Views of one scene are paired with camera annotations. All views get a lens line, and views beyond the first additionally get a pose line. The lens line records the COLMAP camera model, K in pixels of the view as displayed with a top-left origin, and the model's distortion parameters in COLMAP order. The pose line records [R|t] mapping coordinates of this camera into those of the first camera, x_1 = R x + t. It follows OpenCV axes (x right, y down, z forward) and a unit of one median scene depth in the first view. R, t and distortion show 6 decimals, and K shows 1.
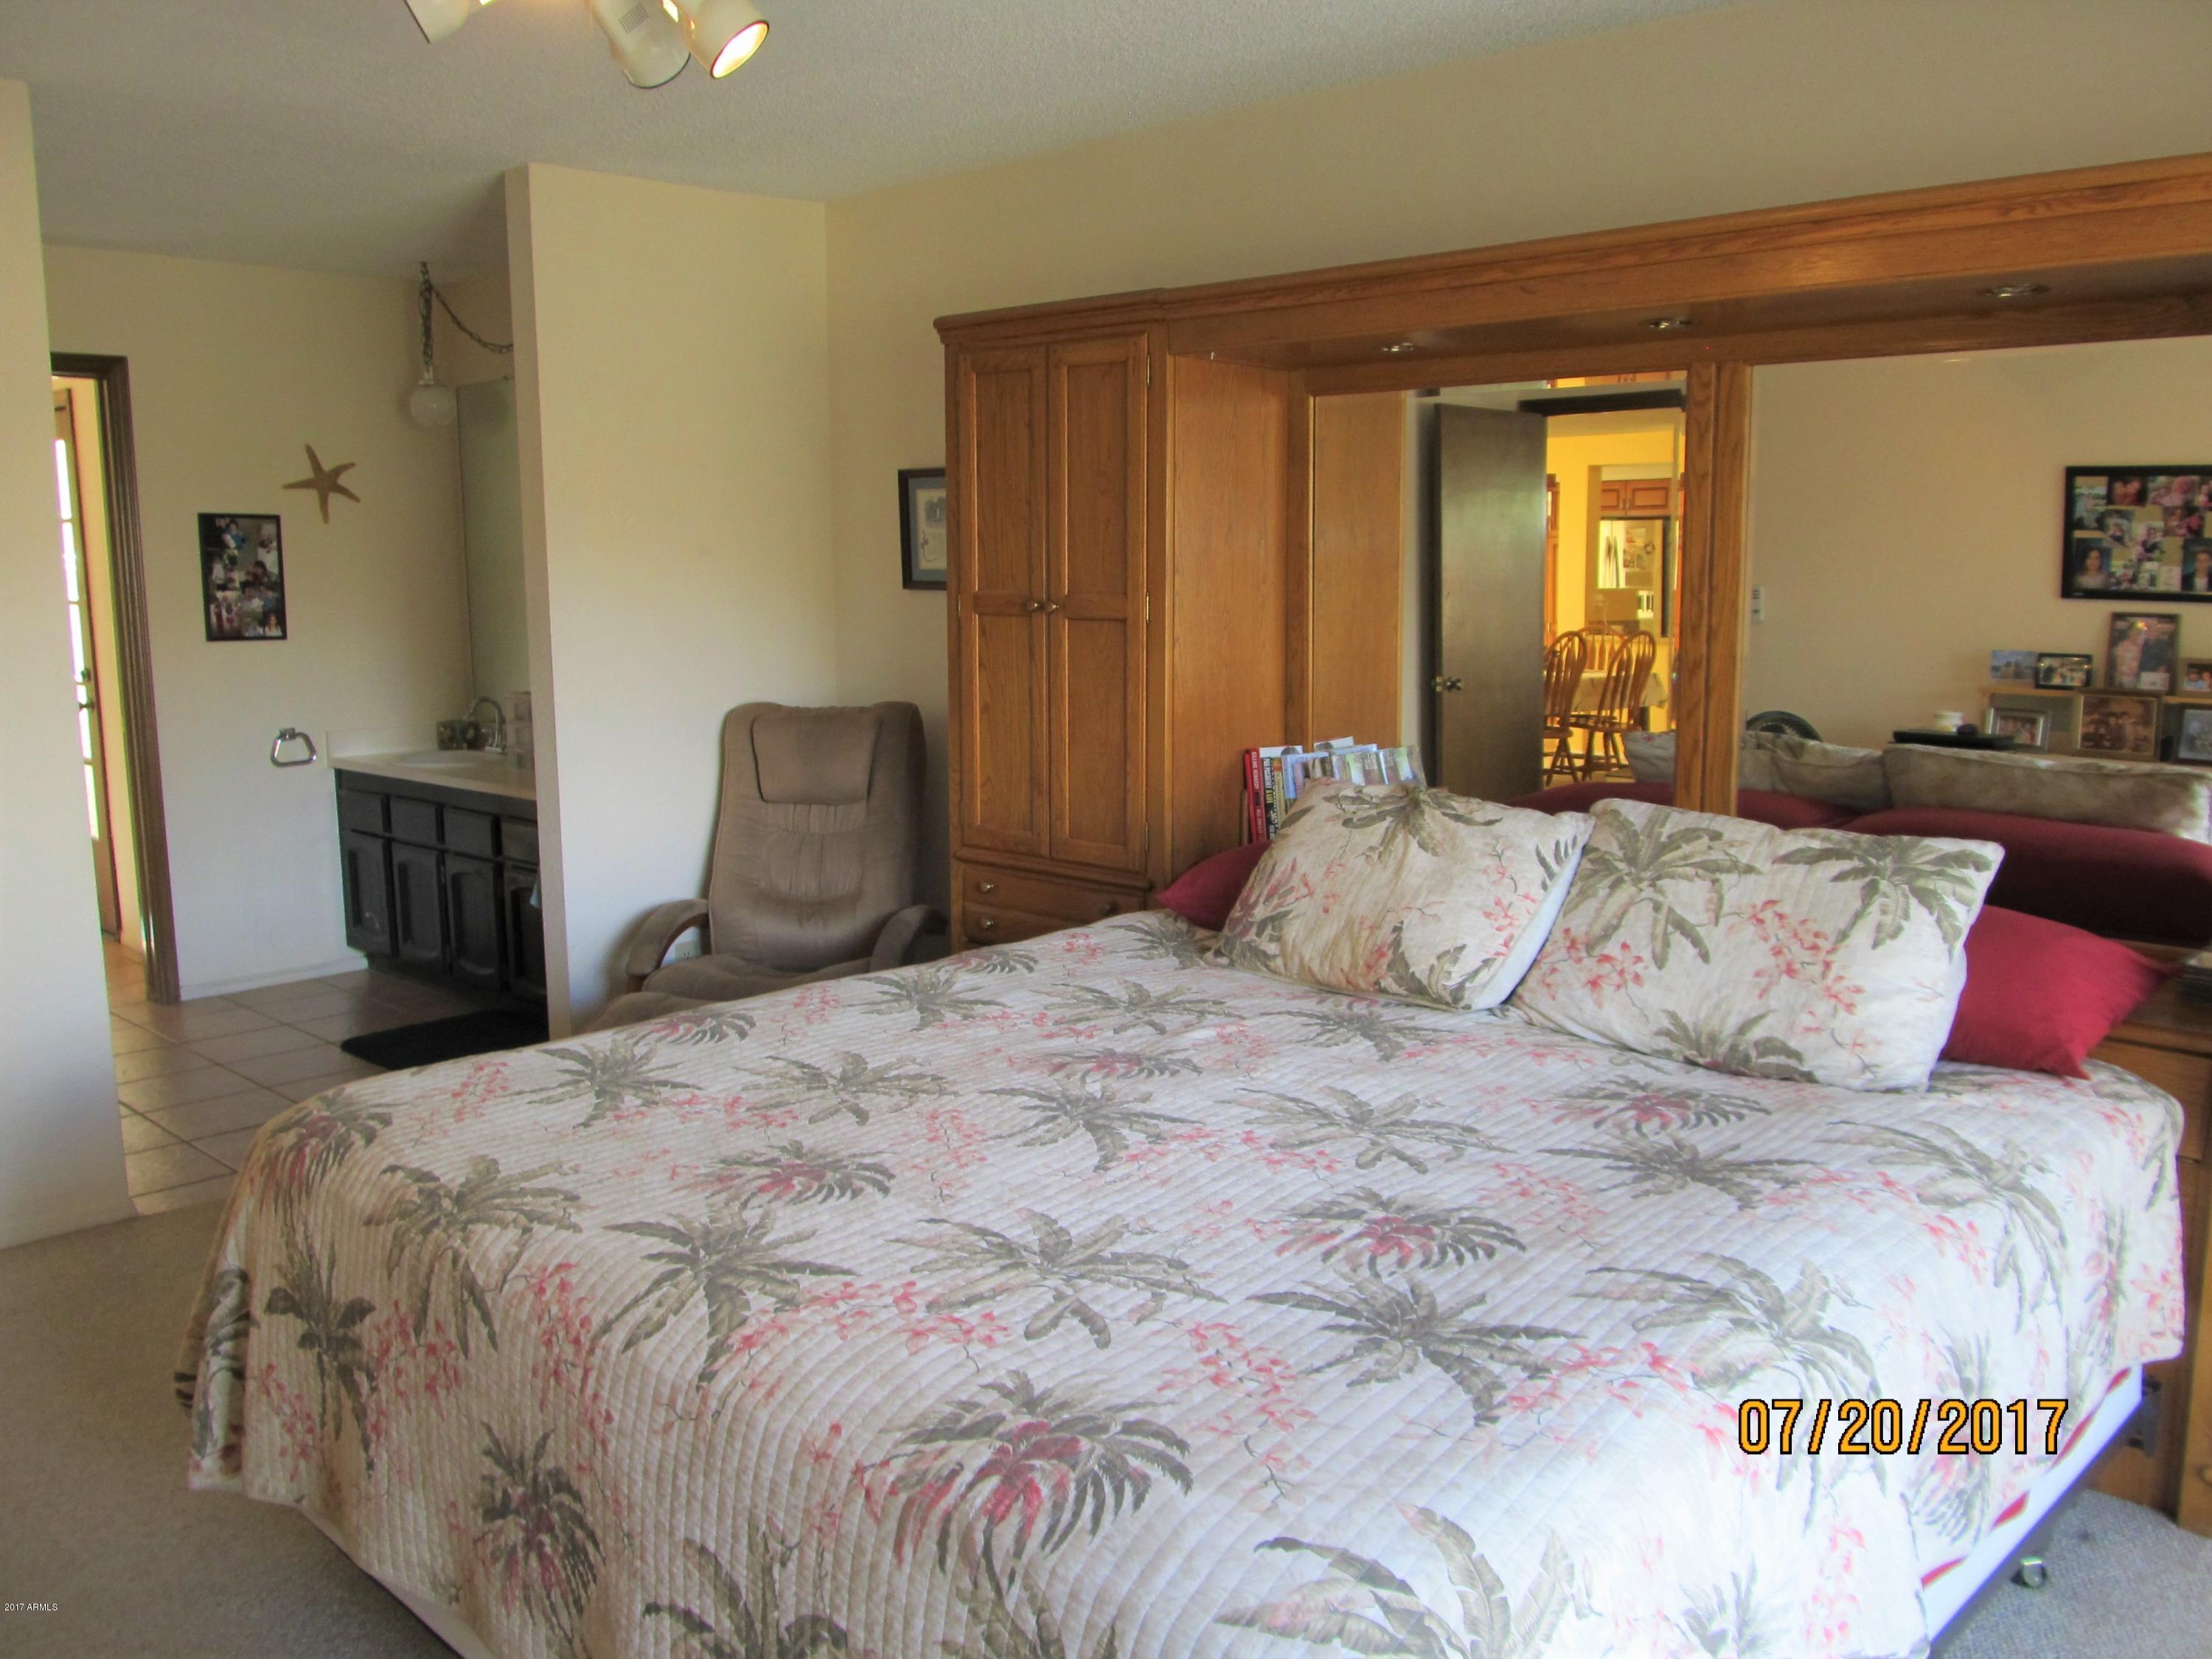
lens RADIAL K [[1821.2, 0, 1124.1], [0, 1821.2, 819.2], [0, 0, 1]] dist [-0.054902, -0.003032]
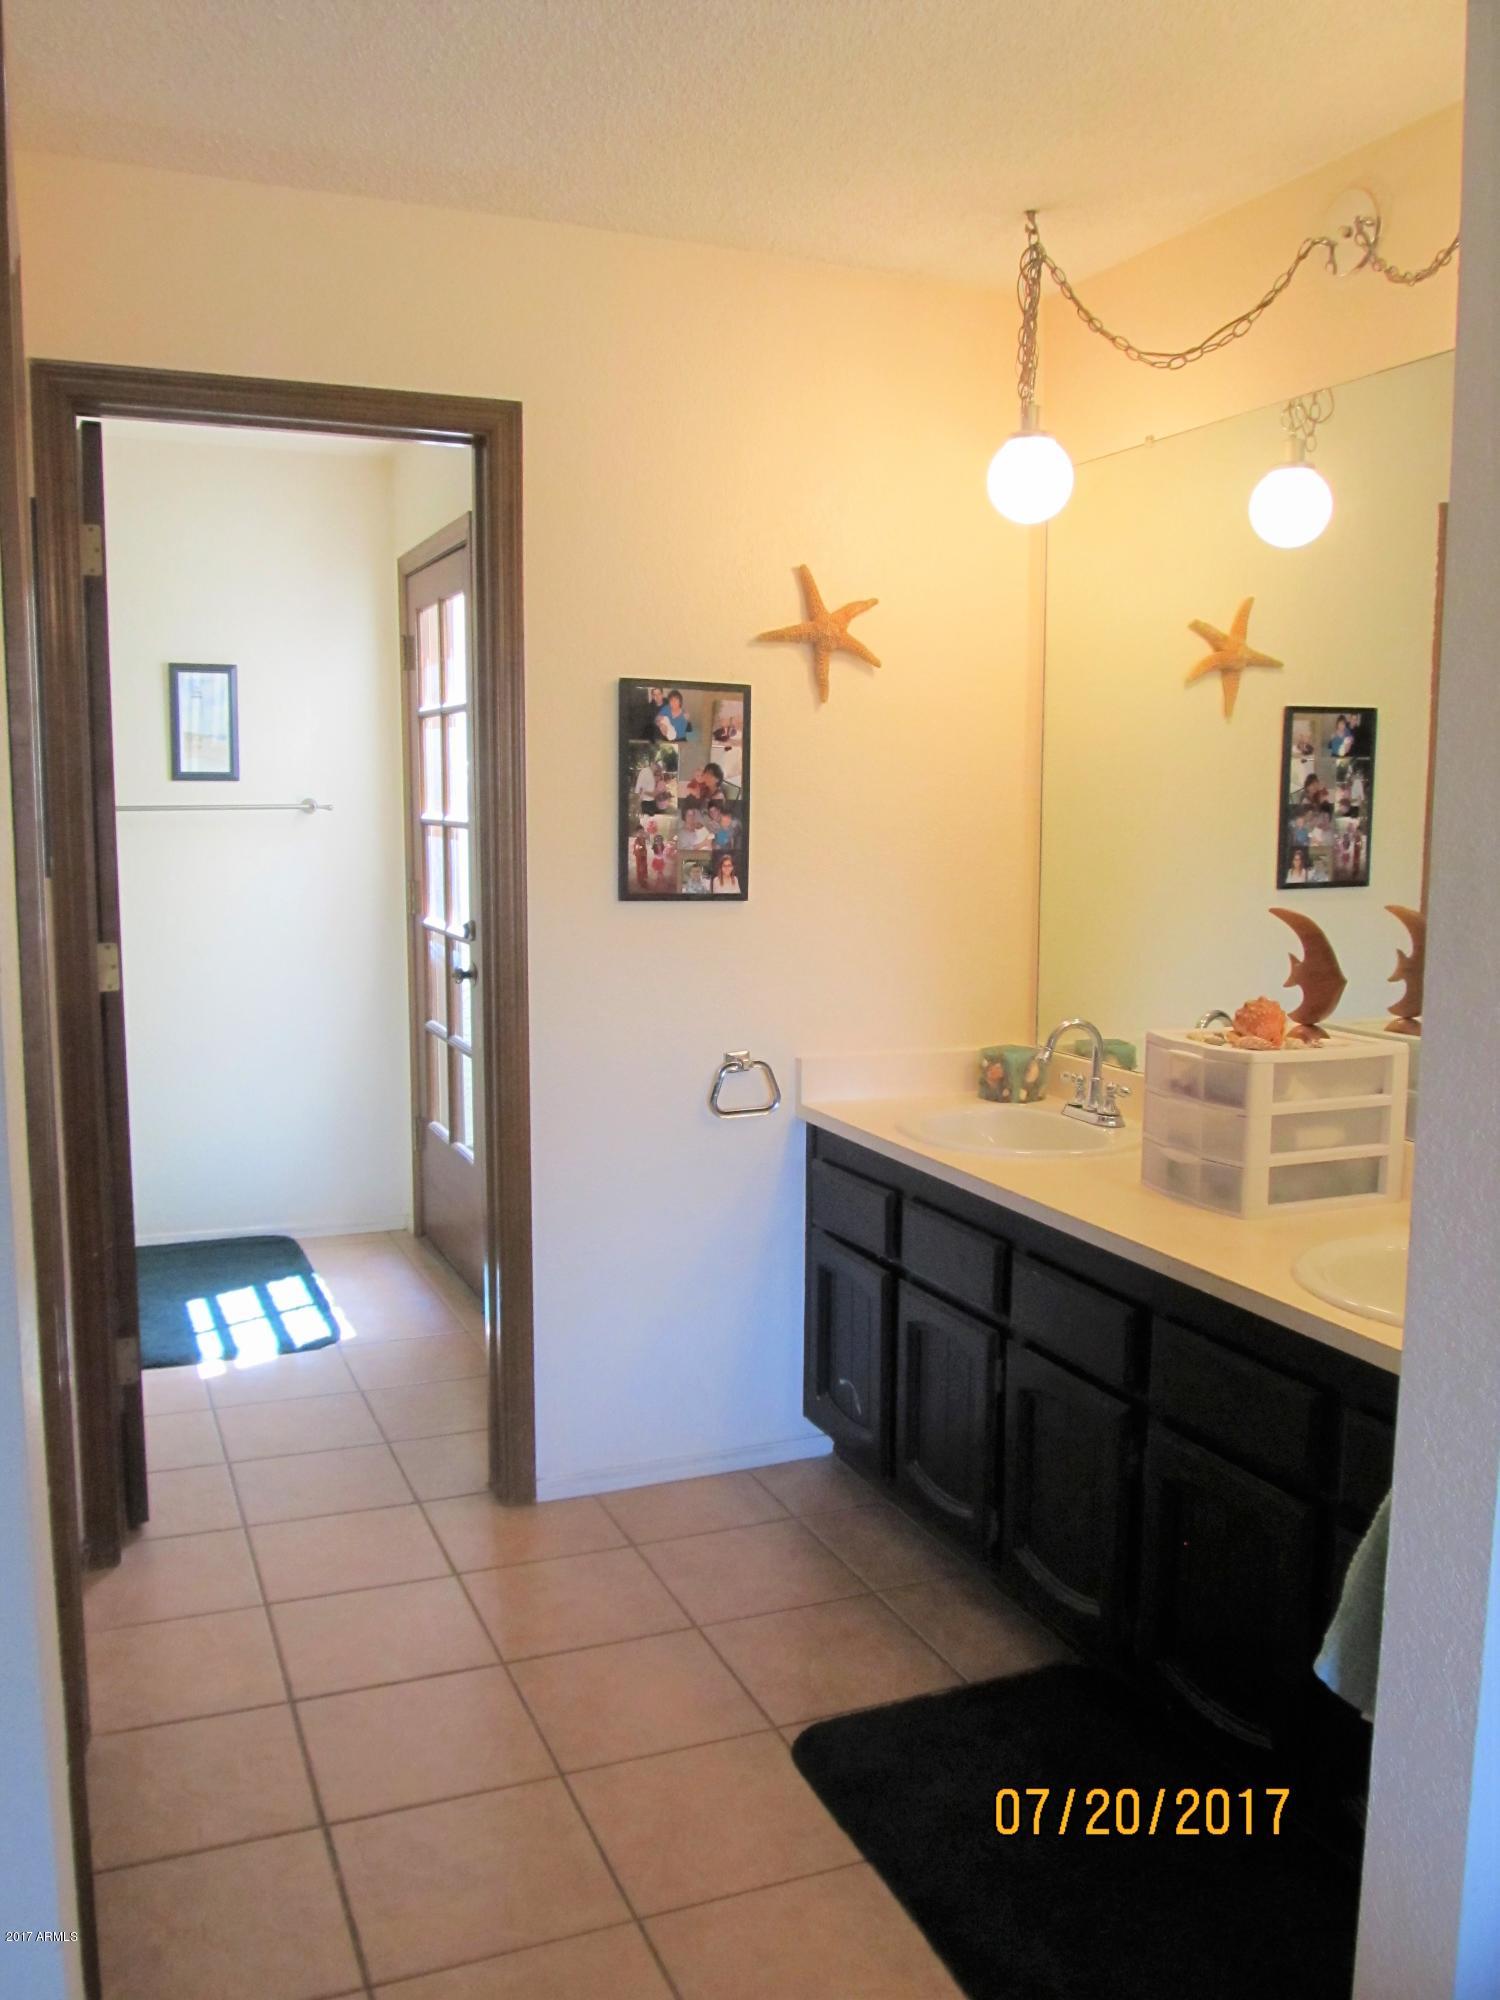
lens RADIAL K [[1646.6, 0, 746.4], [0, 1646.6, 1005.2], [0, 0, 1]] dist [-0.054902, -0.003032]
pose [[0.910738, 0.064500, -0.407917, -0.252624], [-0.072544, 0.997356, -0.004261, -0.065463], [0.406564, 0.033473, 0.913009, 0.527677]]
